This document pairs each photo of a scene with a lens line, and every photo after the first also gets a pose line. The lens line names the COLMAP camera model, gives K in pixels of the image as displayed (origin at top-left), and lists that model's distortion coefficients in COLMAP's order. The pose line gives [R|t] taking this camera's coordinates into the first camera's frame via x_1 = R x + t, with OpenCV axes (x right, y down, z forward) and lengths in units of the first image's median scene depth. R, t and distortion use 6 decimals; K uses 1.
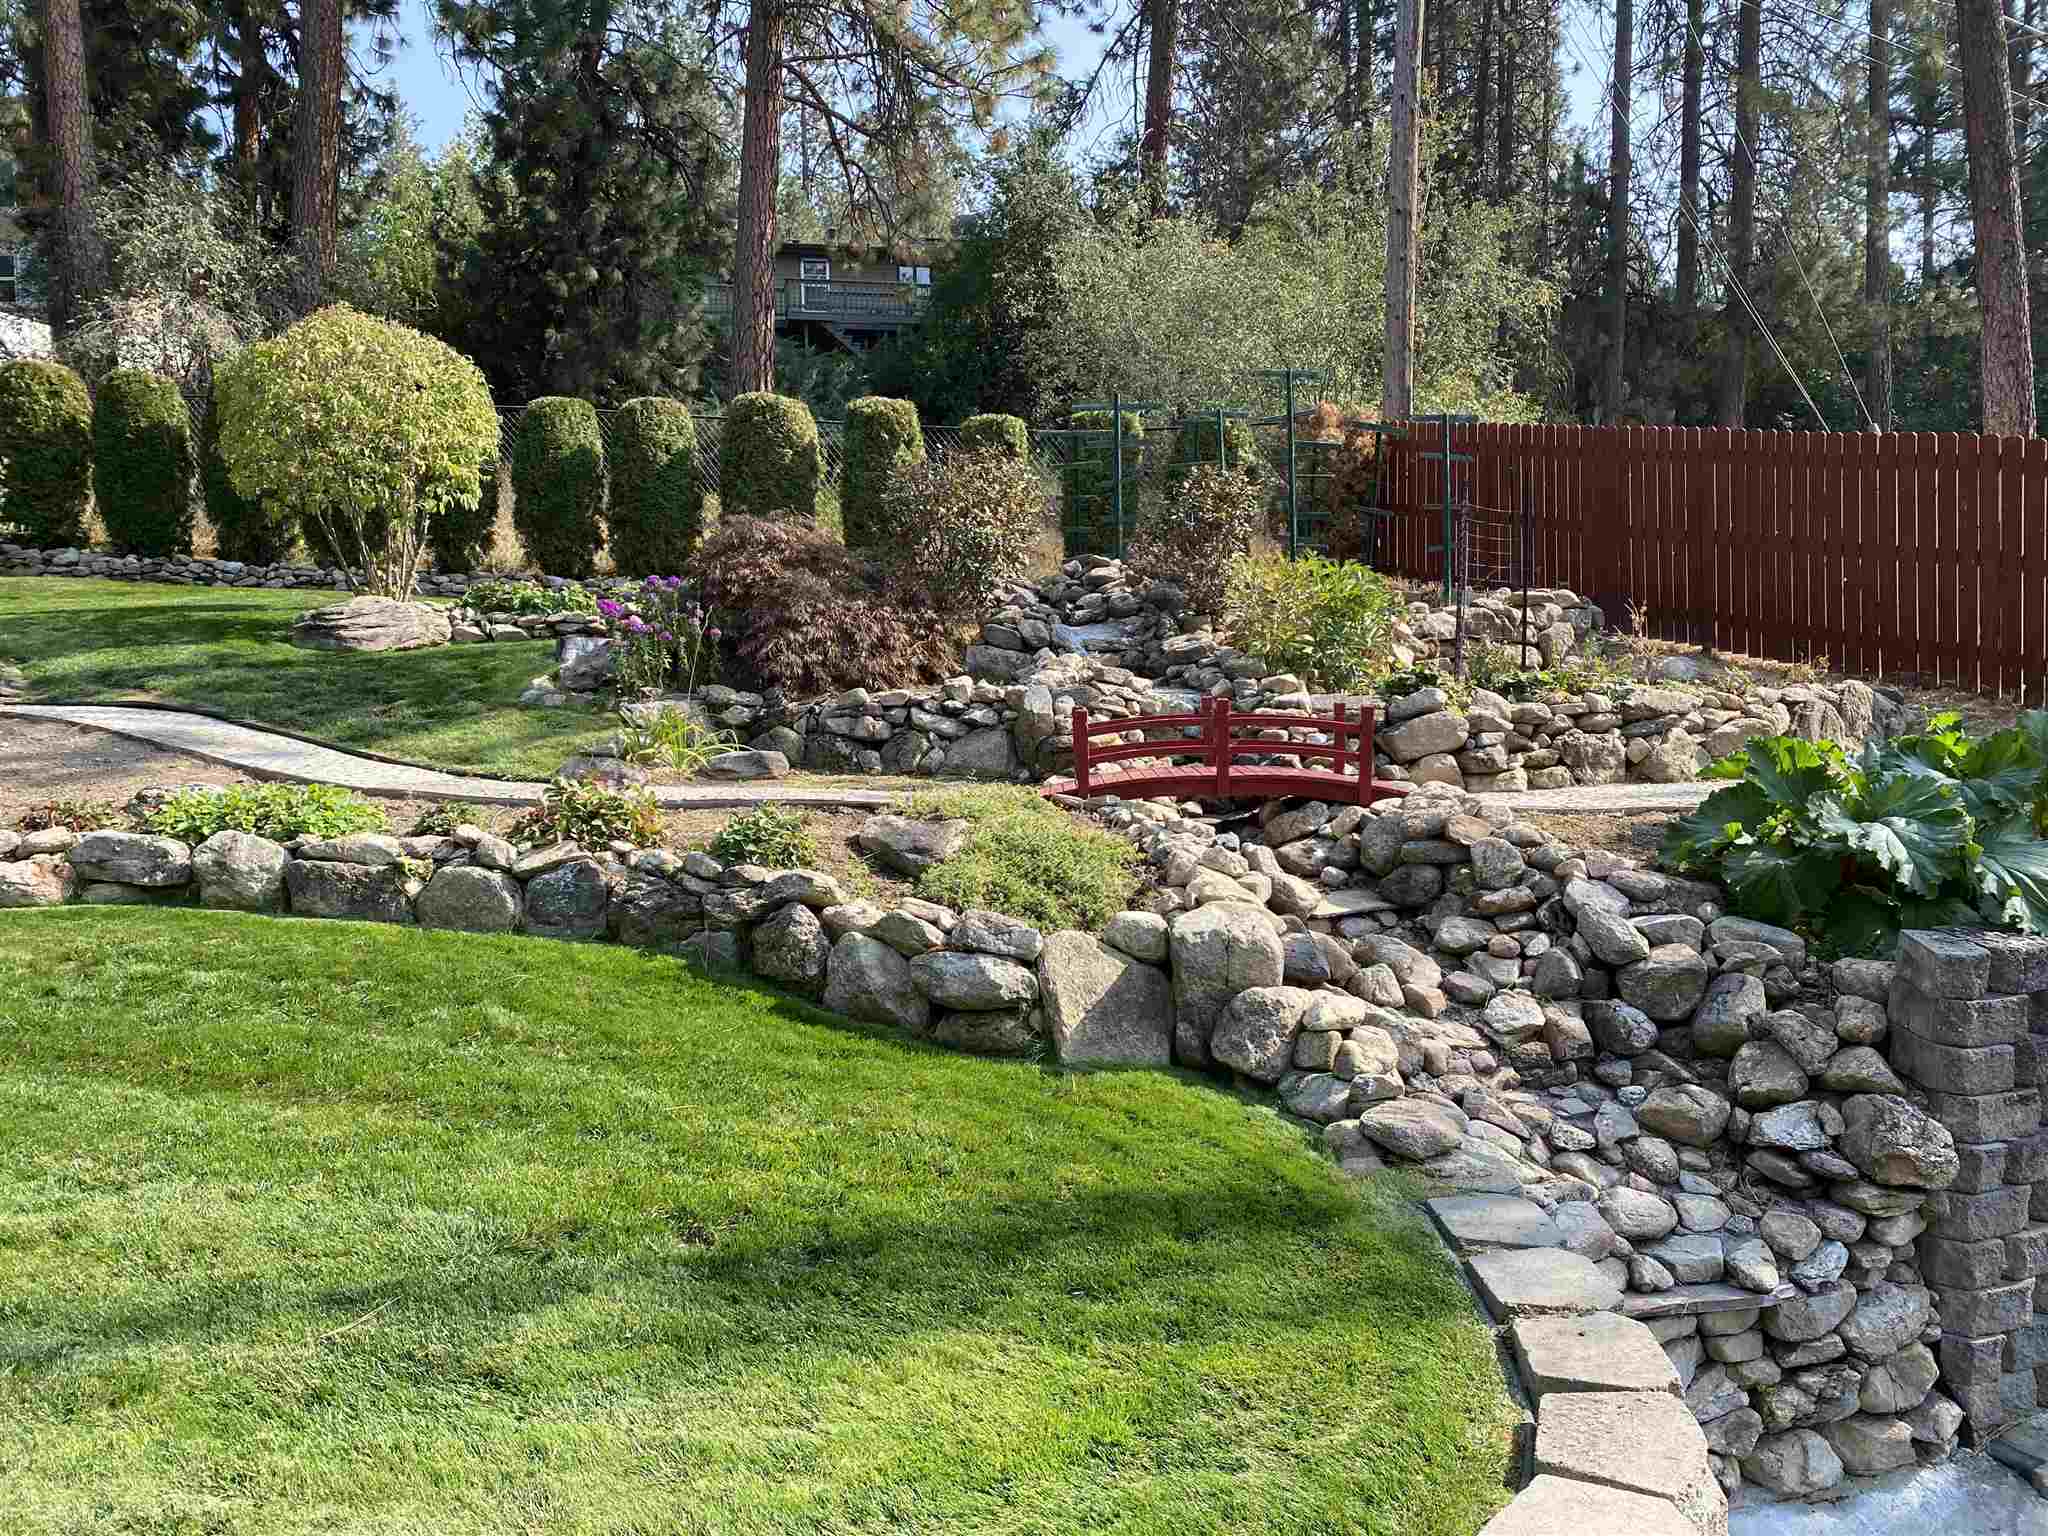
lens RADIAL K [[1571.6, 0, 1028.7], [0, 1571.6, 773.9], [0, 0, 1]] dist [0.059202, -0.084807]
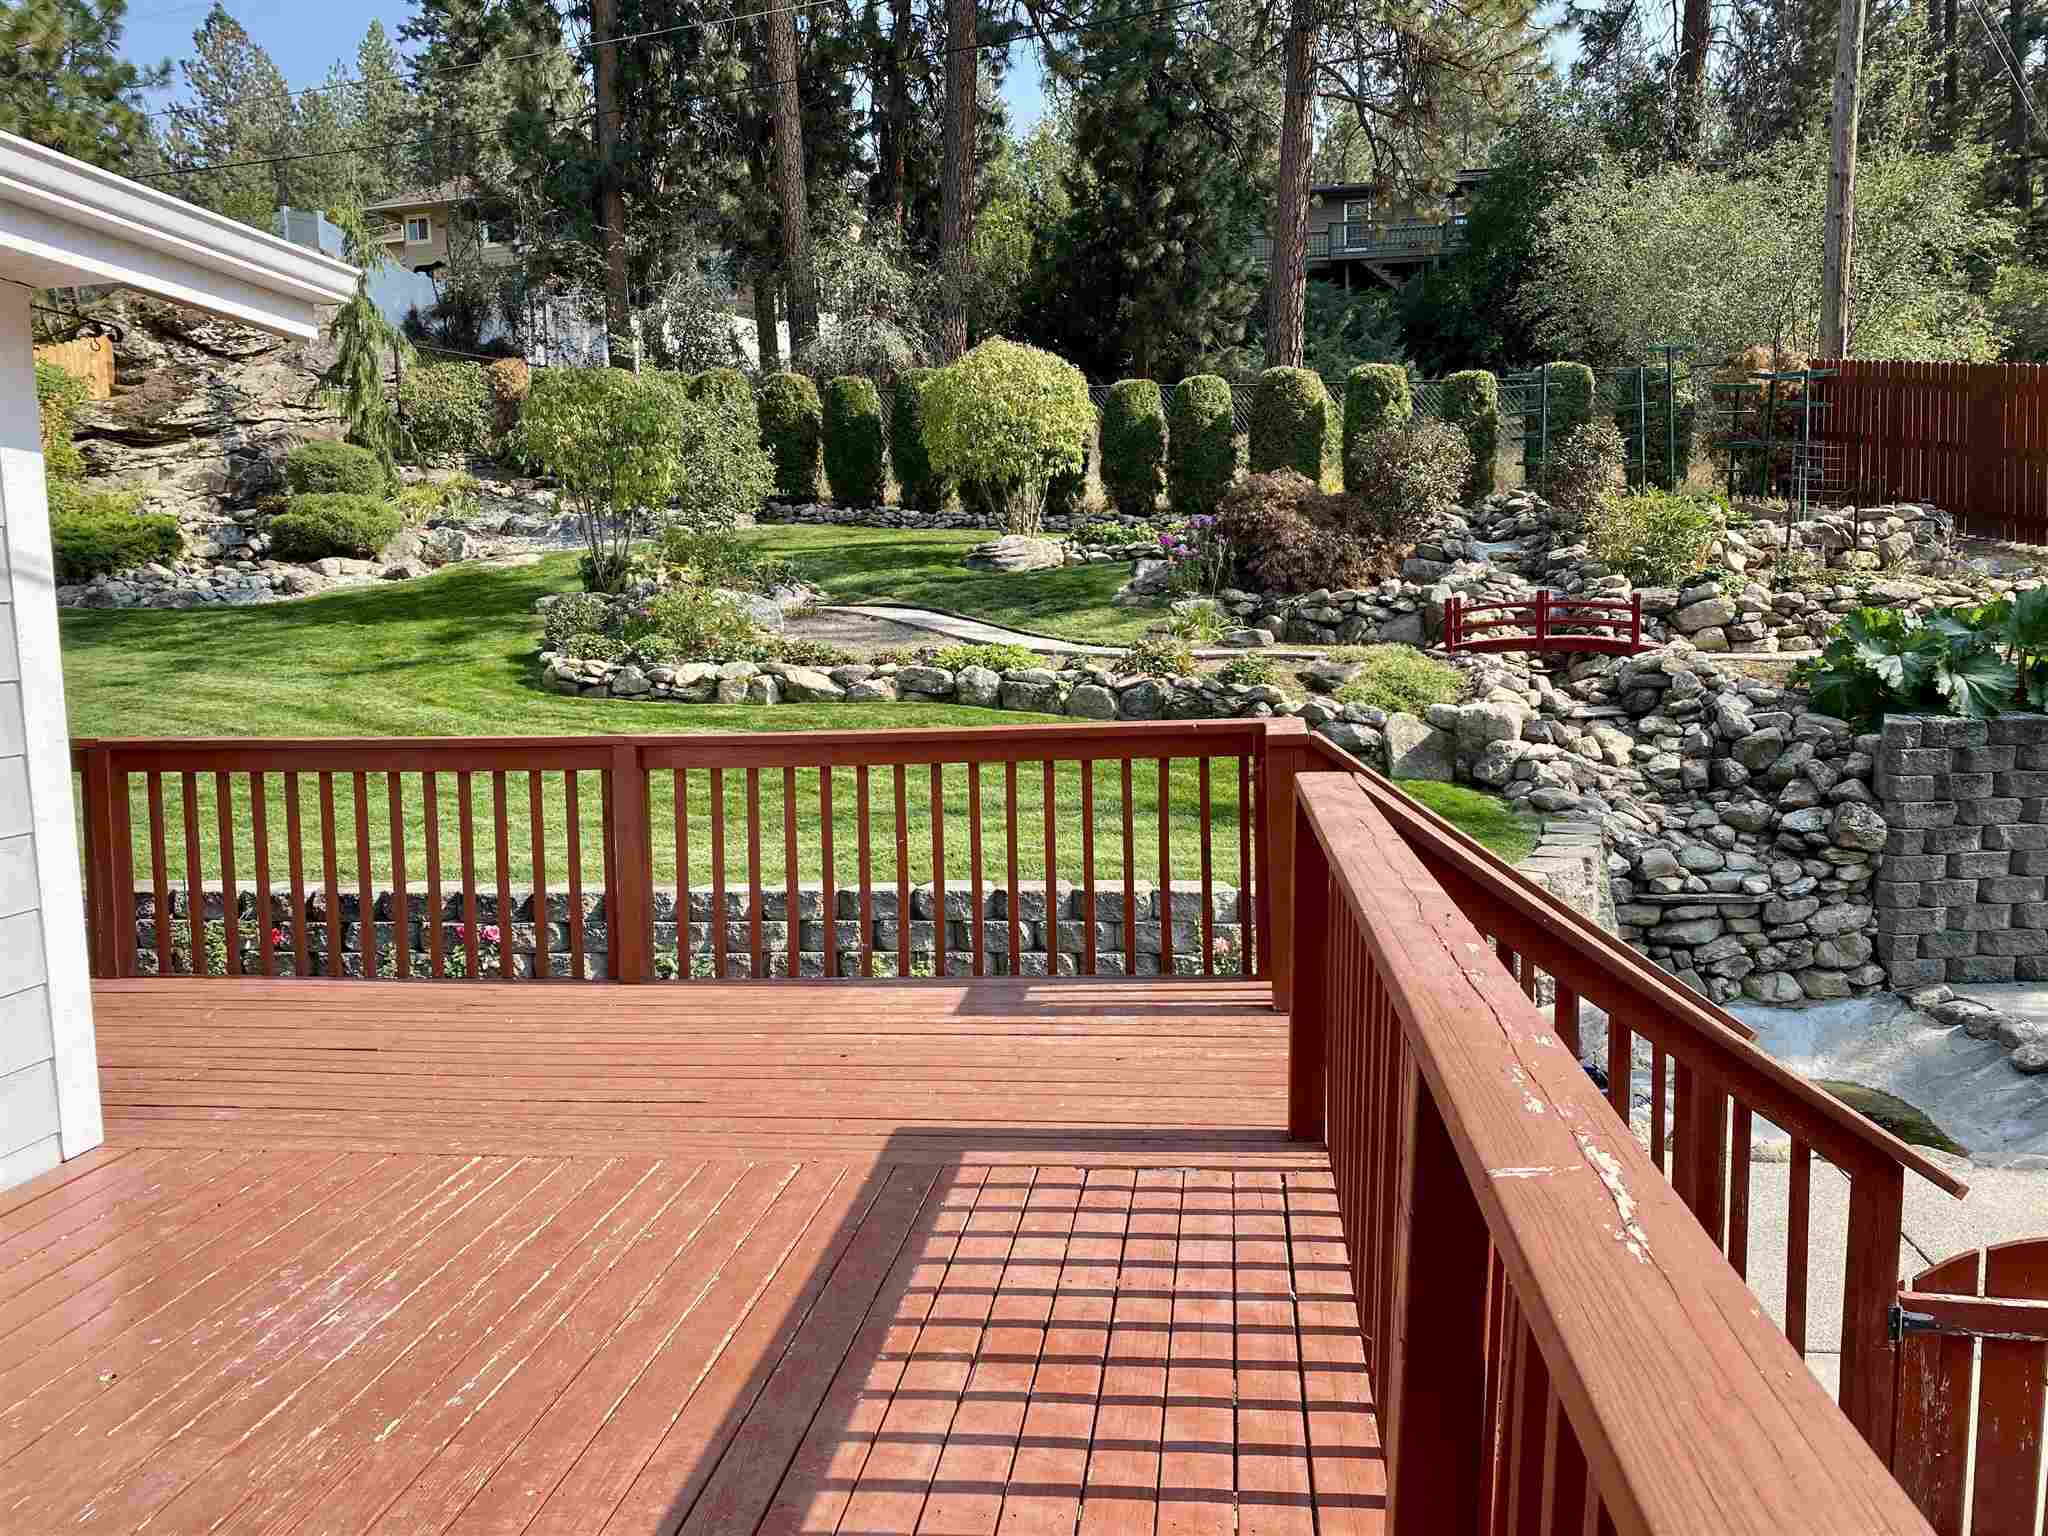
lens RADIAL K [[1571.6, 0, 1004.5], [0, 1571.6, 762.7], [0, 0, 1]] dist [0.059202, -0.084807]
pose [[0.936142, 0.027331, -0.350559, 0.146797], [-0.011383, 0.998808, 0.047474, 0.045992], [0.351439, -0.040452, 0.935337, -0.561574]]
